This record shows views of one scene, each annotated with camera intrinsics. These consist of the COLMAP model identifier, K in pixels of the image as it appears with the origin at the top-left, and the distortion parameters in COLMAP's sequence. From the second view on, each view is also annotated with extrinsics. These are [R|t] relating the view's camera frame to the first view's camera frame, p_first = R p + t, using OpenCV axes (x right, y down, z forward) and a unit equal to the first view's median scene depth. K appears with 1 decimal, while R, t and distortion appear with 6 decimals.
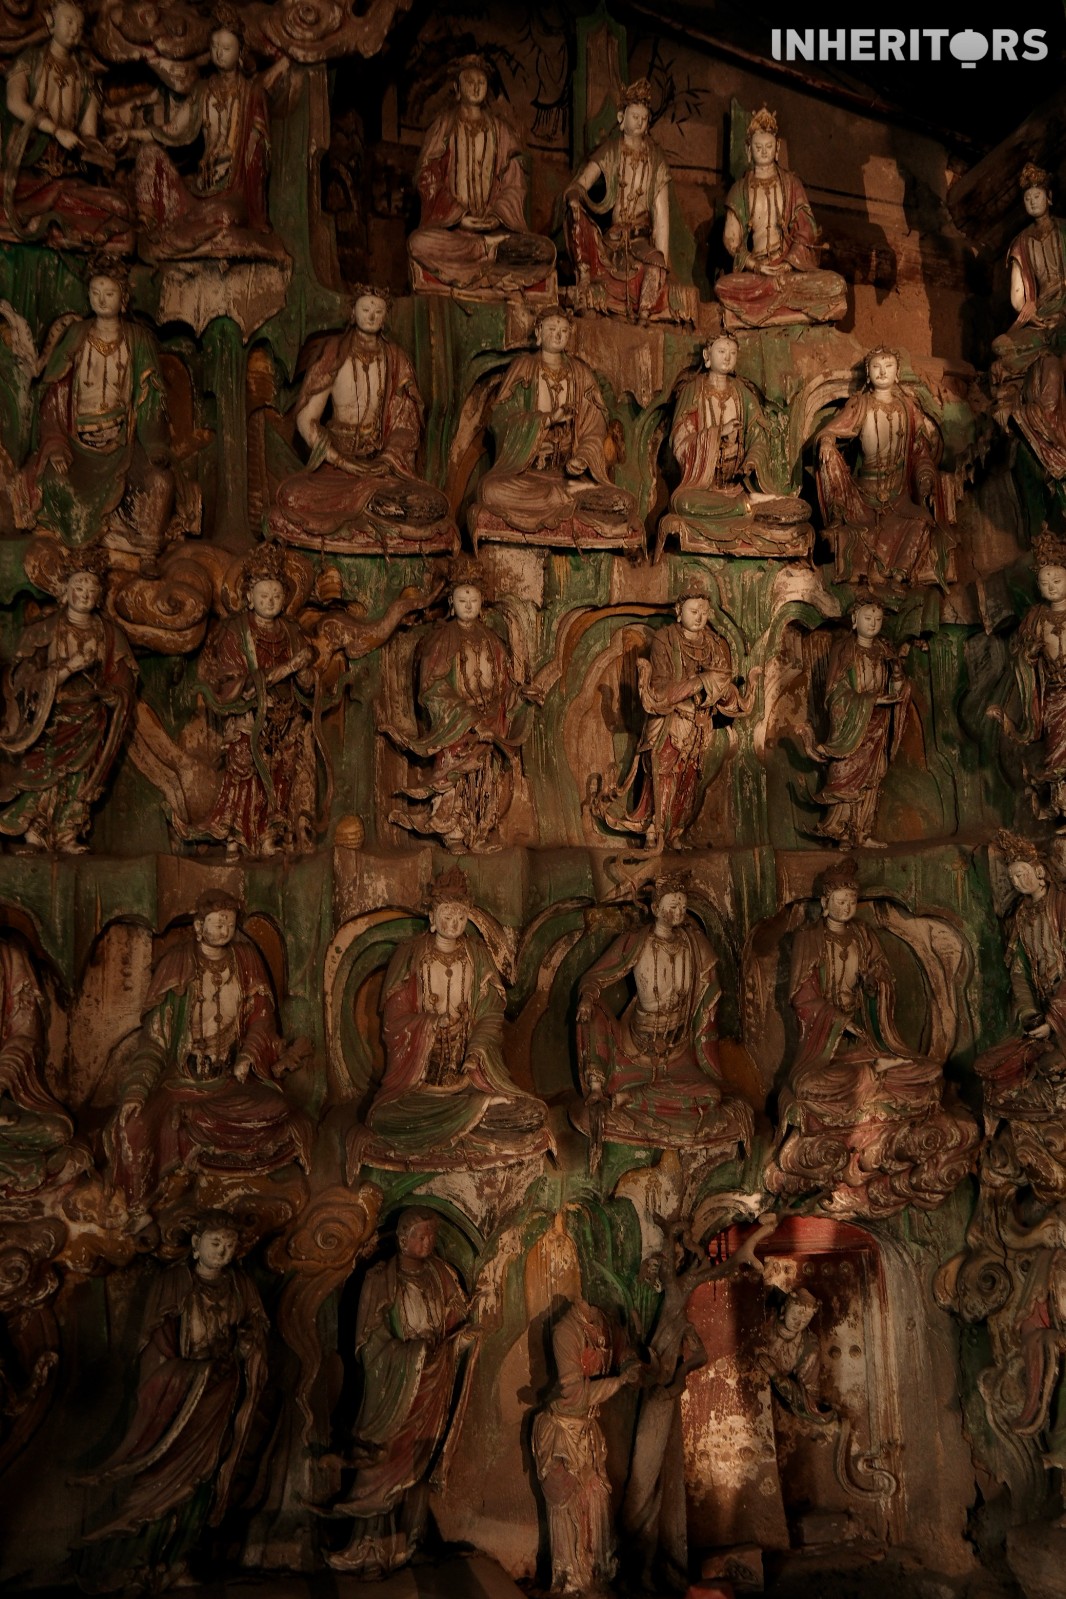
lens RADIAL K [[2040.2, 0, 533.1], [0, 2040.2, 805.5], [0, 0, 1]] dist [-0.025345, 0.000000]
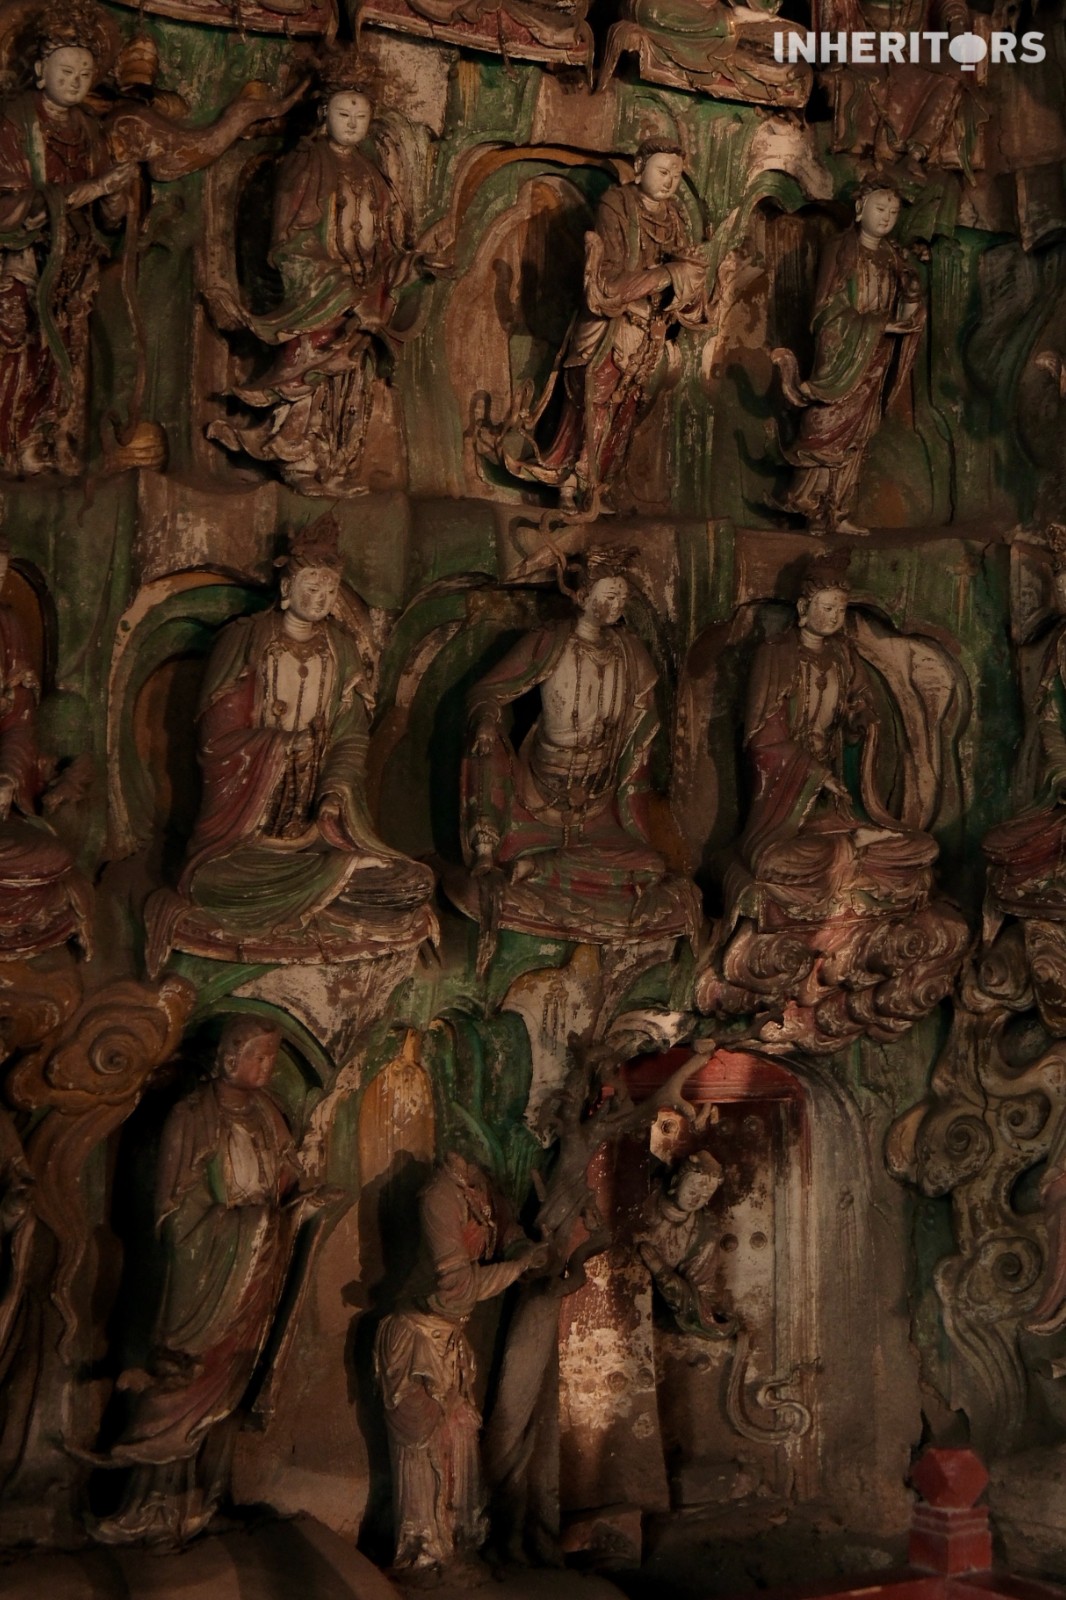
lens RADIAL K [[4290.1, 0, 533.2], [0, 4290.1, 798.5], [0, 0, 1]] dist [-0.076022, 0.000000]
pose [[0.903040, 0.051729, 0.426431, -0.567407], [-0.088118, 0.993919, 0.066036, 0.023585], [-0.420421, -0.097210, 0.902107, -0.305409]]
